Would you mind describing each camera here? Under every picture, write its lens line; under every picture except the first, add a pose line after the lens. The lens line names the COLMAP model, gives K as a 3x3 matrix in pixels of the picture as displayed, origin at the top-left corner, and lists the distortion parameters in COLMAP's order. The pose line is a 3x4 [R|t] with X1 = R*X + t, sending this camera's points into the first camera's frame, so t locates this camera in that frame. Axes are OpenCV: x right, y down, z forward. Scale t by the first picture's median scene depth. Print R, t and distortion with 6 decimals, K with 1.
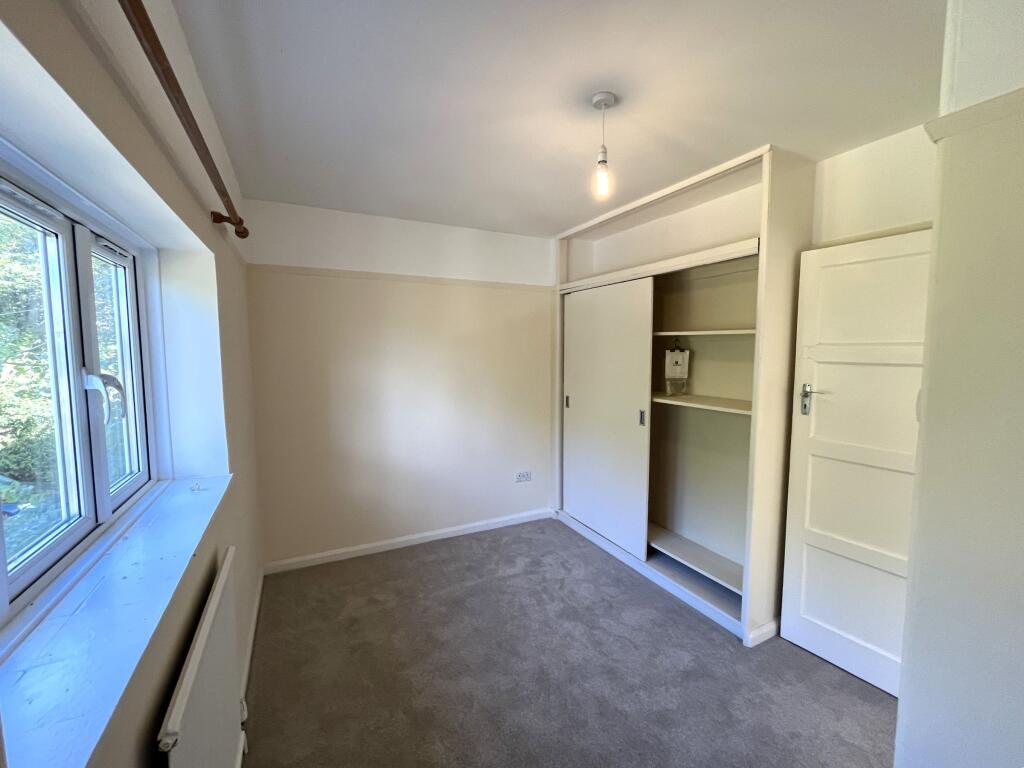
lens RADIAL K [[417.9, 0, 512.7], [0, 417.9, 382.7], [0, 0, 1]] dist [0.000395, -0.000164]
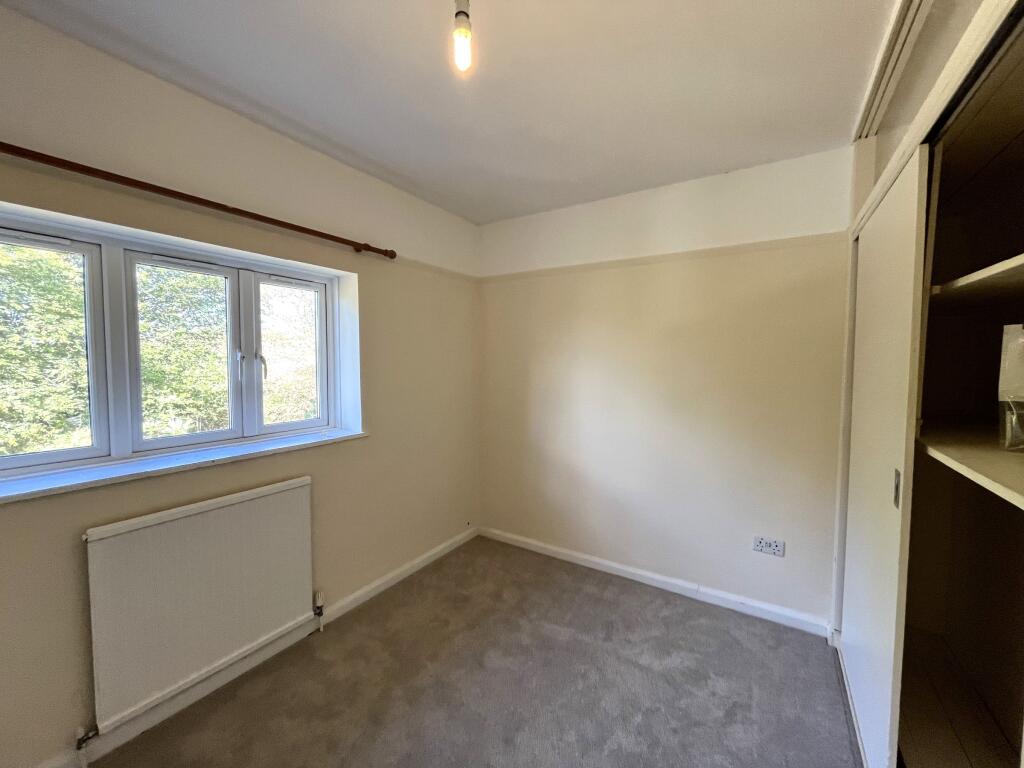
lens RADIAL K [[417.9, 0, 513.7], [0, 417.9, 382.9], [0, 0, 1]] dist [0.000395, -0.000164]
pose [[0.518469, 0.051955, -0.853517, 0.431394], [-0.077957, 0.996868, 0.013326, 0.001254], [0.851536, 0.059628, 0.520895, 0.405602]]
